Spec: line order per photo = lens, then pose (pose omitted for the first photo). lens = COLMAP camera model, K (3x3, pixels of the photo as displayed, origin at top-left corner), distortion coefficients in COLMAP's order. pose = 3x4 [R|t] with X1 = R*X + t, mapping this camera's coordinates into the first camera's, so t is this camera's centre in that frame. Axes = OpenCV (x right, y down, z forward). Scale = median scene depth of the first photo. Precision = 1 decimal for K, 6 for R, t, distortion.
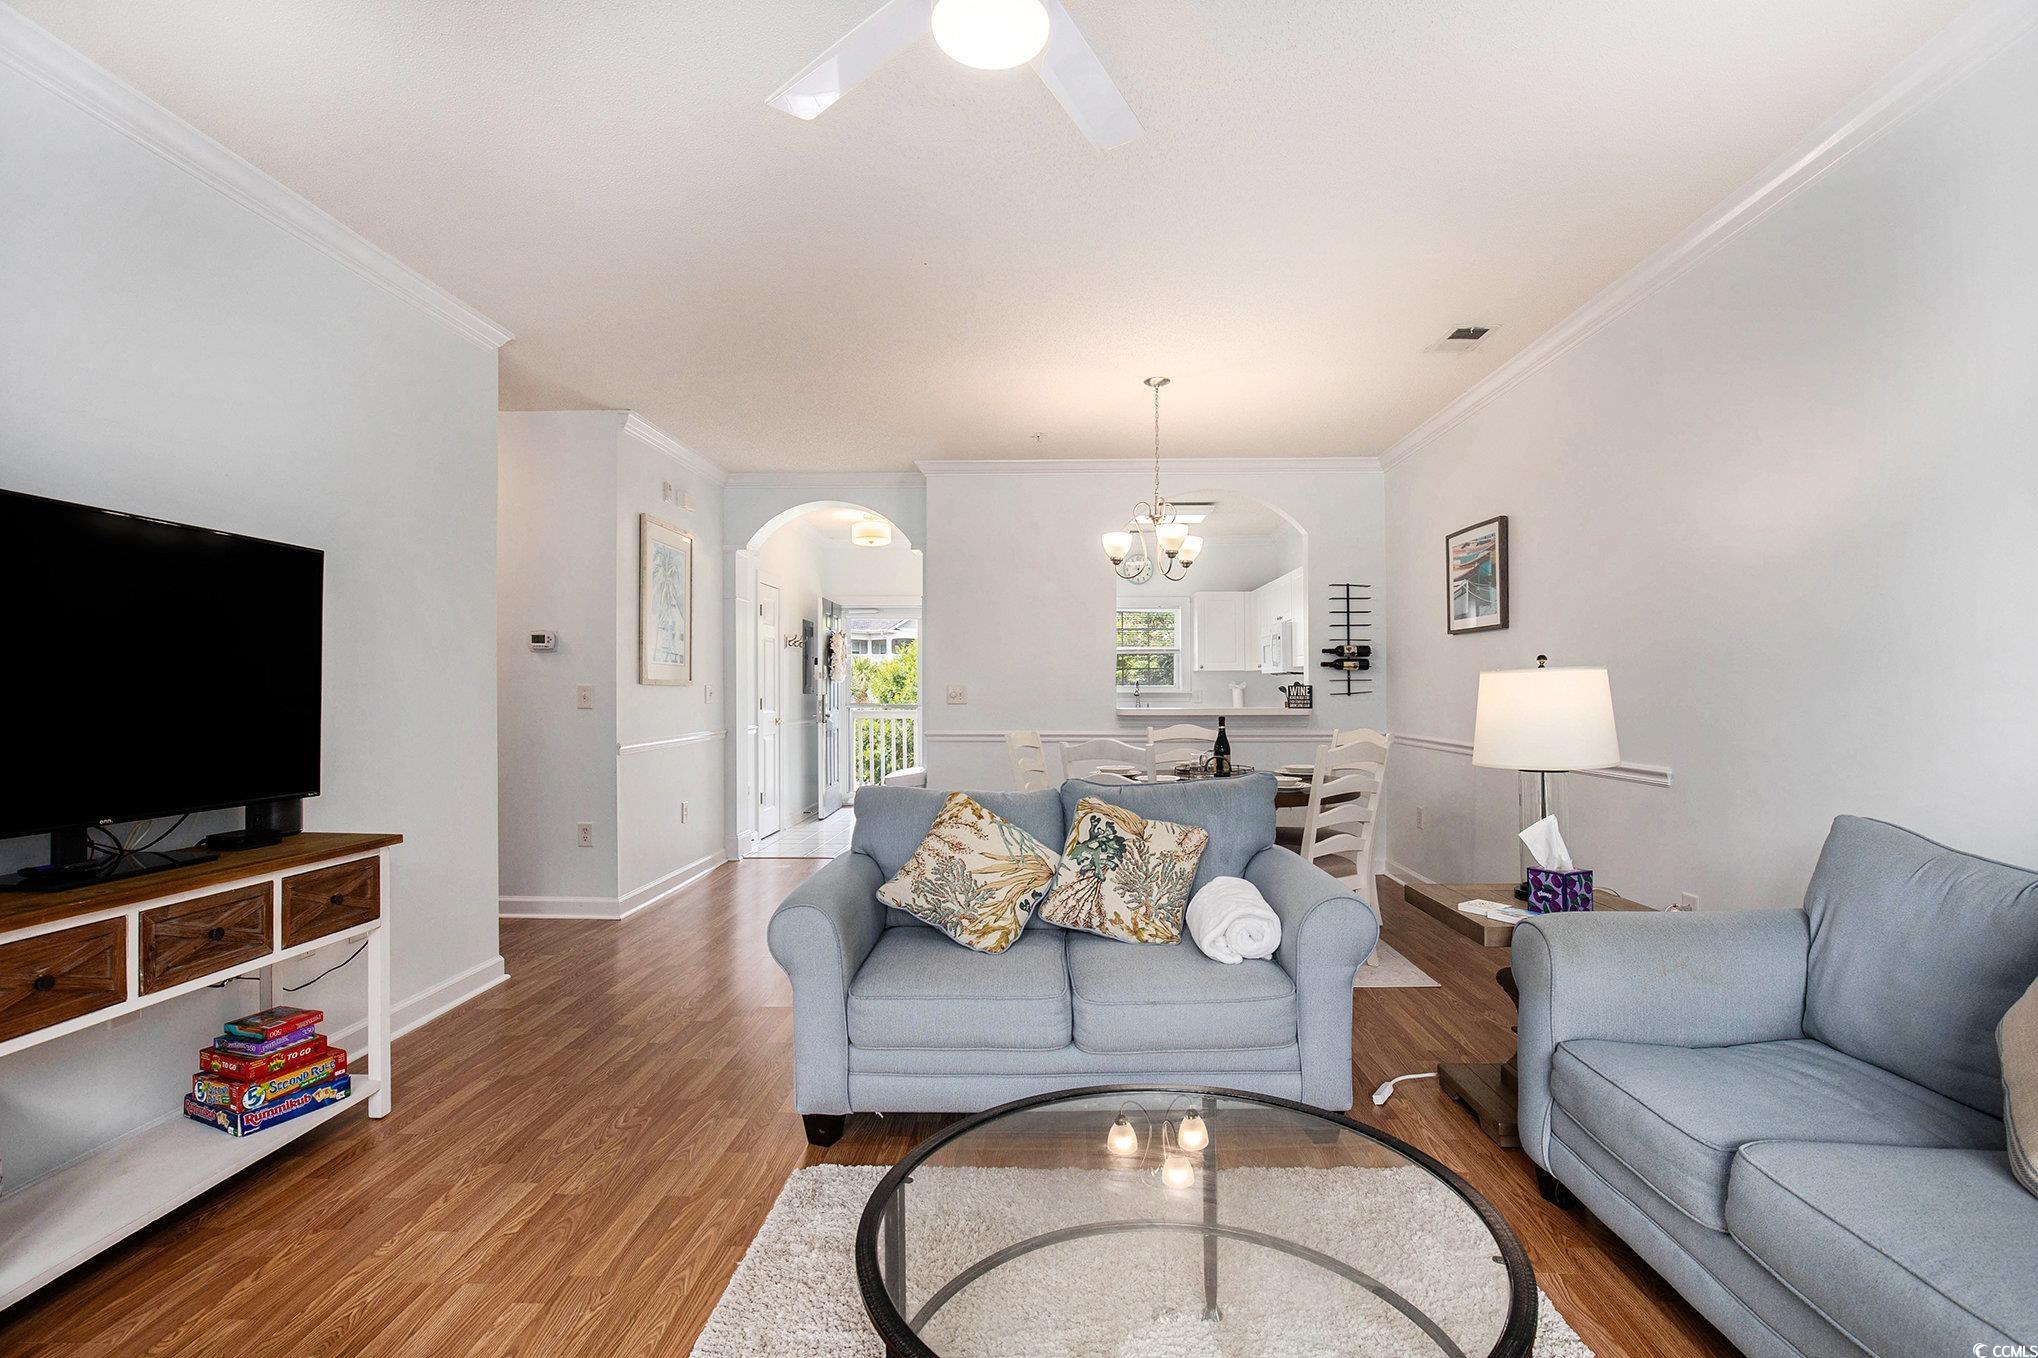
lens RADIAL K [[944.4, 0, 1050.2], [0, 944.4, 687.0], [0, 0, 1]] dist [-0.026208, 0.000977]
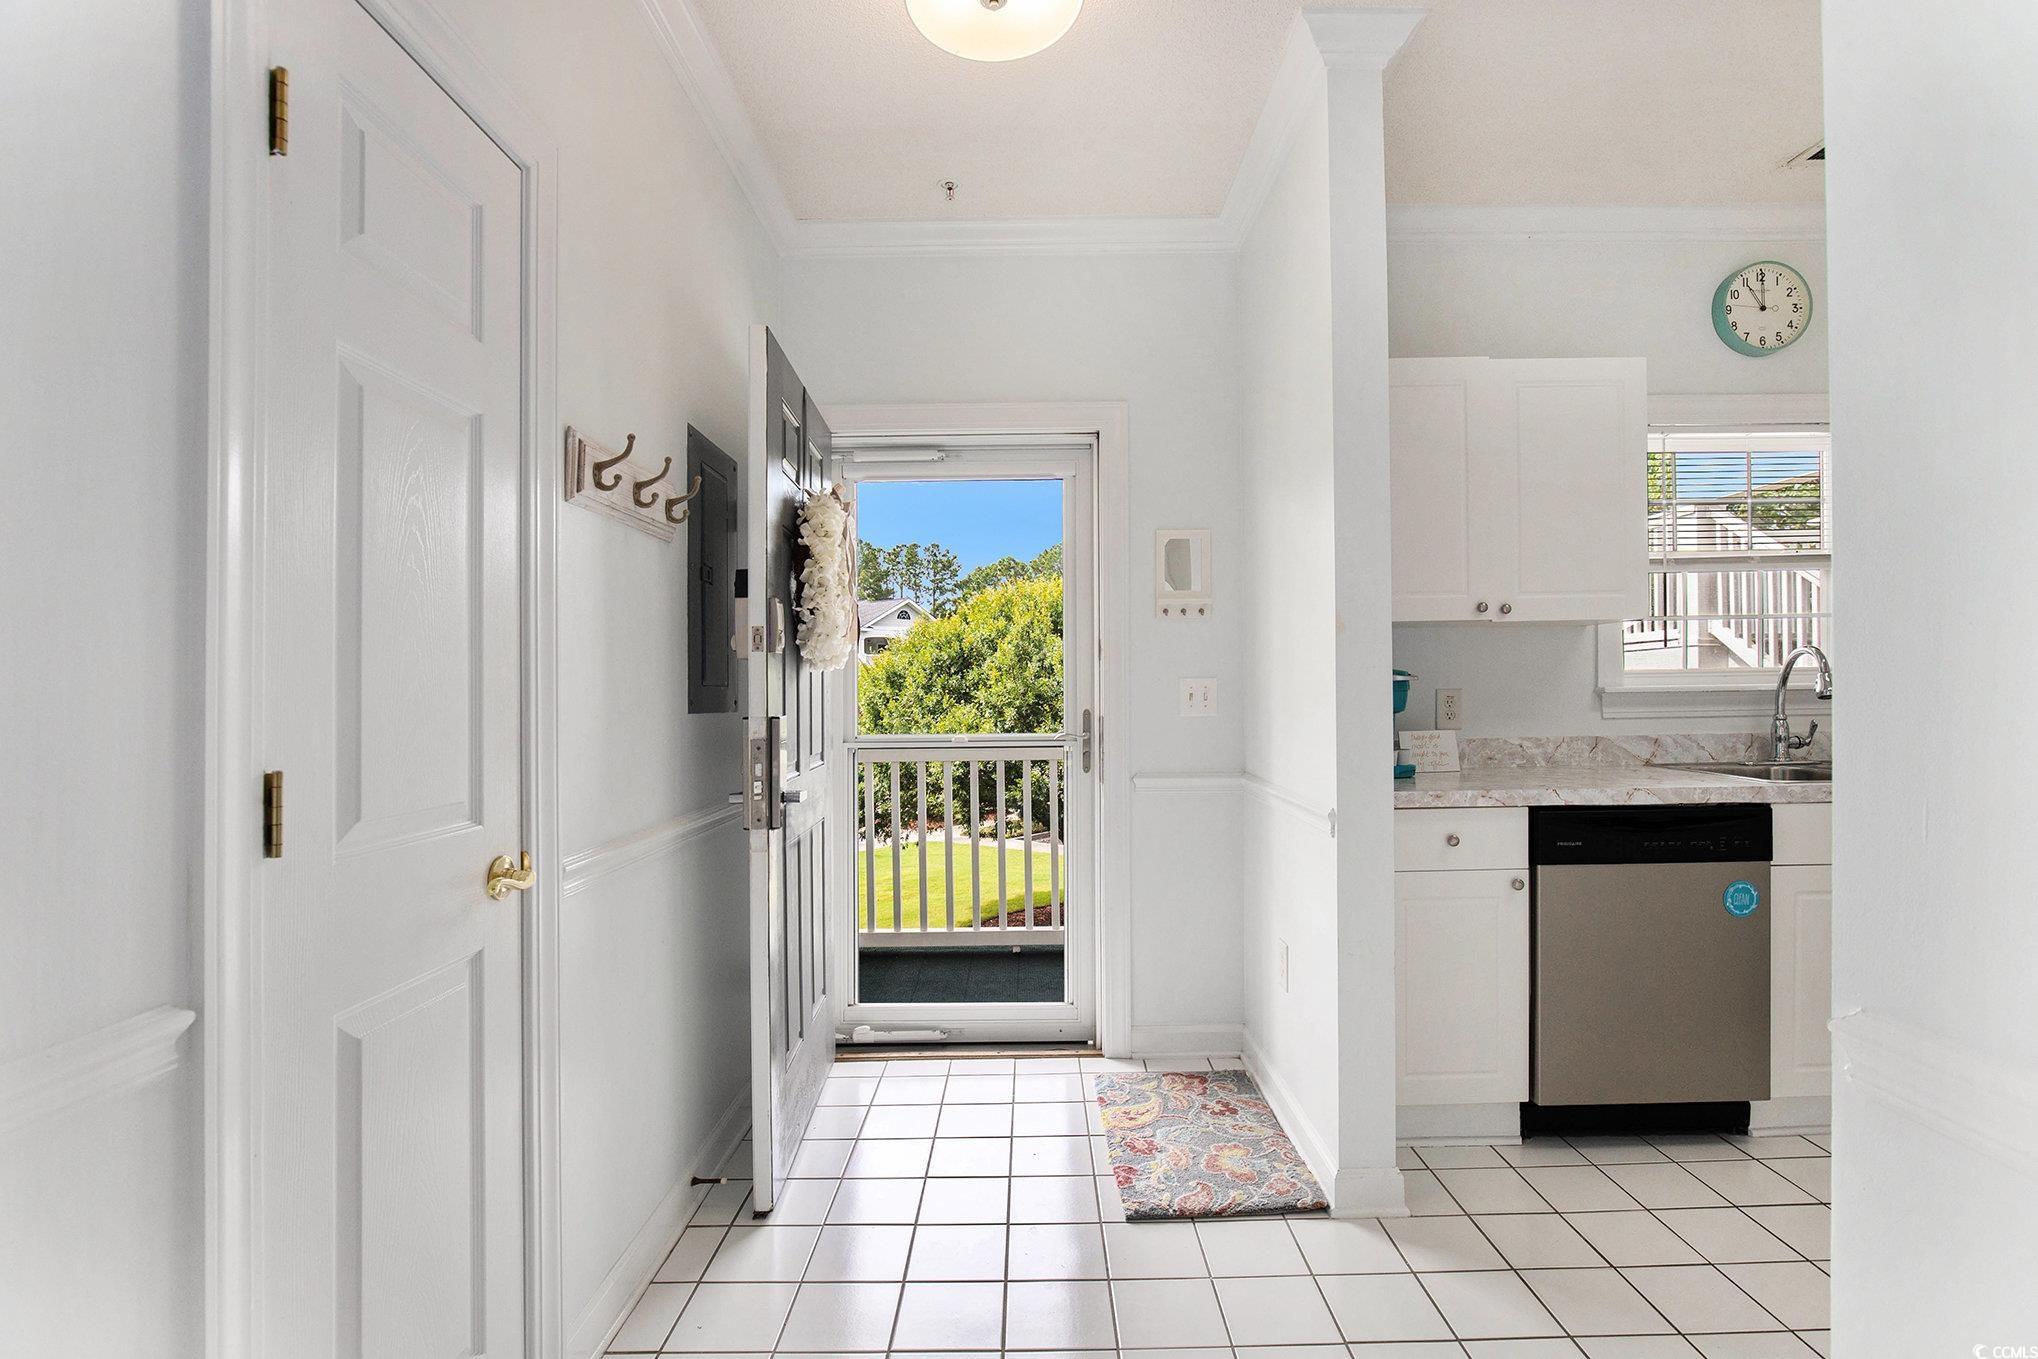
lens RADIAL K [[951.4, 0, 1032.8], [0, 951.4, 687.3], [0, 0, 1]] dist [-0.016982, 0.000486]
pose [[0.999891, -0.009688, 0.011158, -0.520892], [0.009707, 0.999952, -0.001633, 0.005402], [-0.011142, 0.001741, 0.999936, 2.237777]]
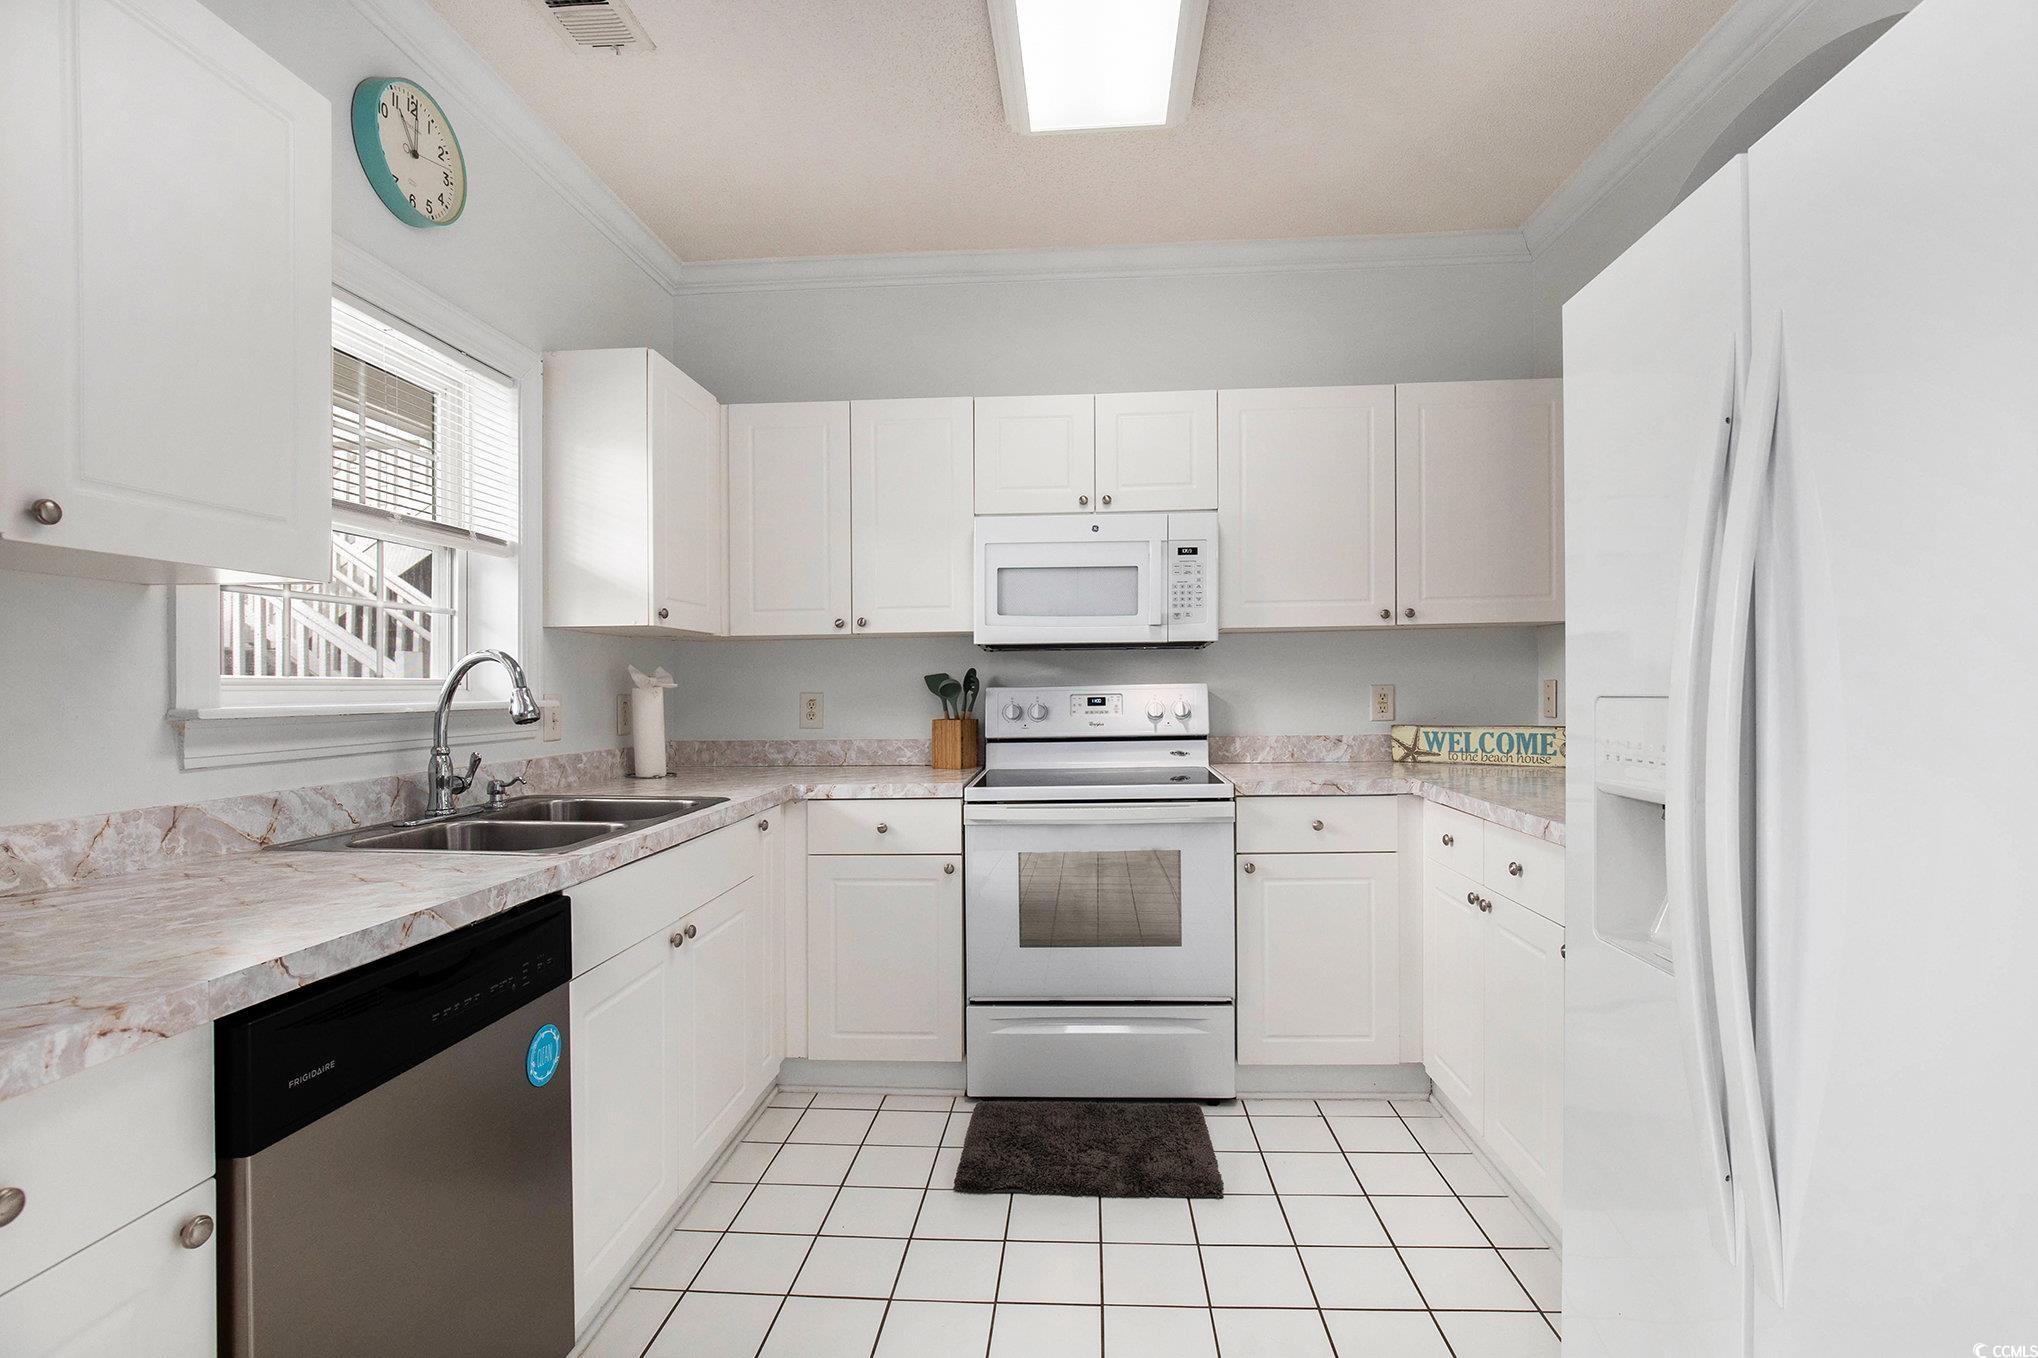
lens RADIAL K [[978.4, 0, 1061.2], [0, 978.4, 669.6], [0, 0, 1]] dist [-0.001236, -0.011909]
pose [[0.042457, 0.021883, 0.998859, -0.407419], [0.009116, 0.999710, -0.022290, 0.004695], [-0.999057, 0.010051, 0.042245, 2.744598]]
